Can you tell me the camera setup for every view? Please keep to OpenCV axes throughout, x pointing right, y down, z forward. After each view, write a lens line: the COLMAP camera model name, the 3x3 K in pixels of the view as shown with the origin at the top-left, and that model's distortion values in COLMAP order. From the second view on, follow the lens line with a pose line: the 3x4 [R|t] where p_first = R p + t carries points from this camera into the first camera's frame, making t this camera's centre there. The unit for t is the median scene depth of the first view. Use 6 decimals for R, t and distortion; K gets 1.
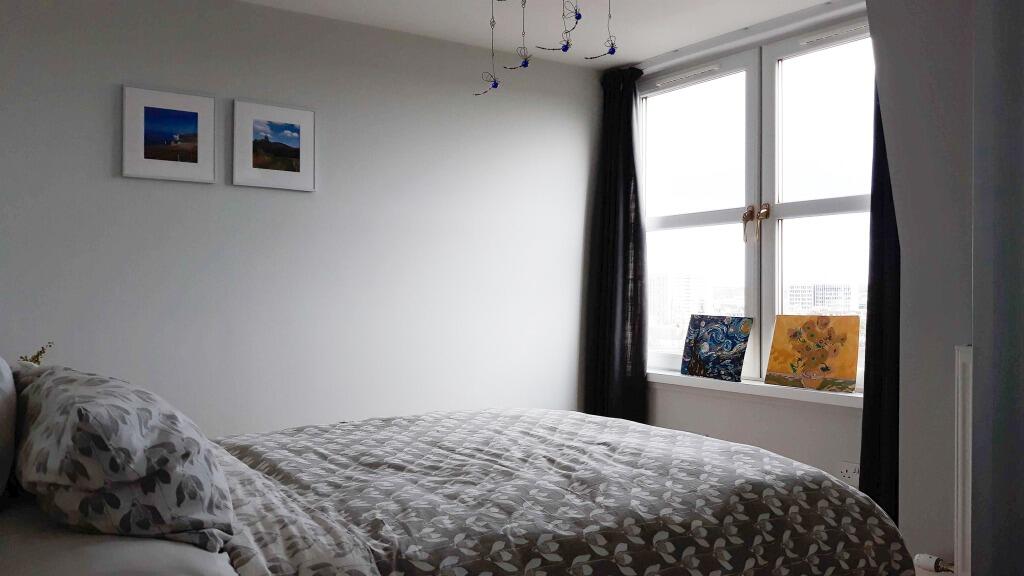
lens RADIAL K [[858.3, 0, 512.5], [0, 858.3, 287.4], [0, 0, 1]] dist [0.000719, 0.001021]
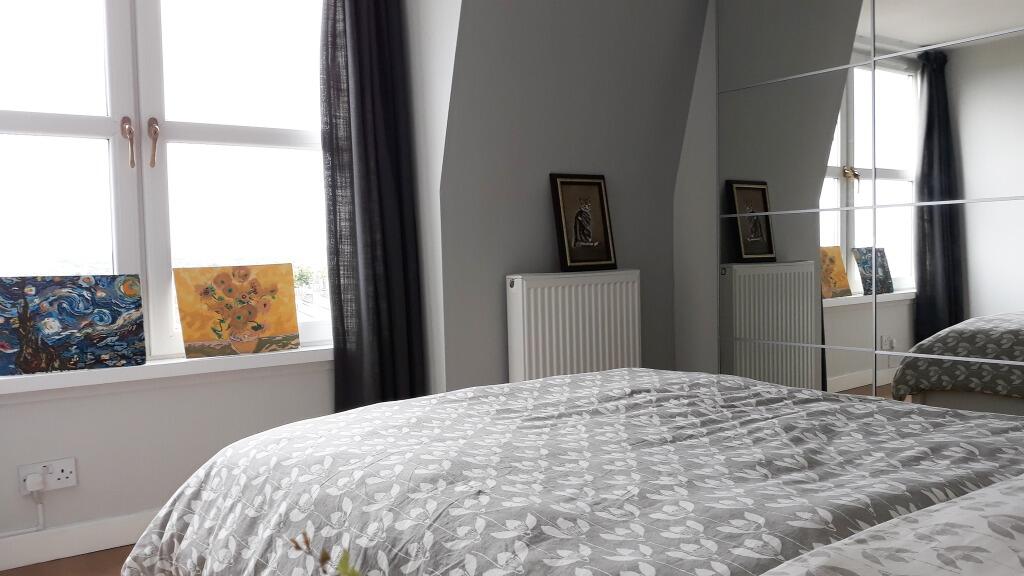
lens RADIAL K [[858.3, 0, 512.4], [0, 858.3, 293.1], [0, 0, 1]] dist [0.000719, 0.001021]
pose [[-0.053135, -0.045970, 0.997529, -0.475177], [0.021976, 0.998644, 0.047192, 0.025106], [-0.998345, 0.024429, -0.052053, 0.755184]]
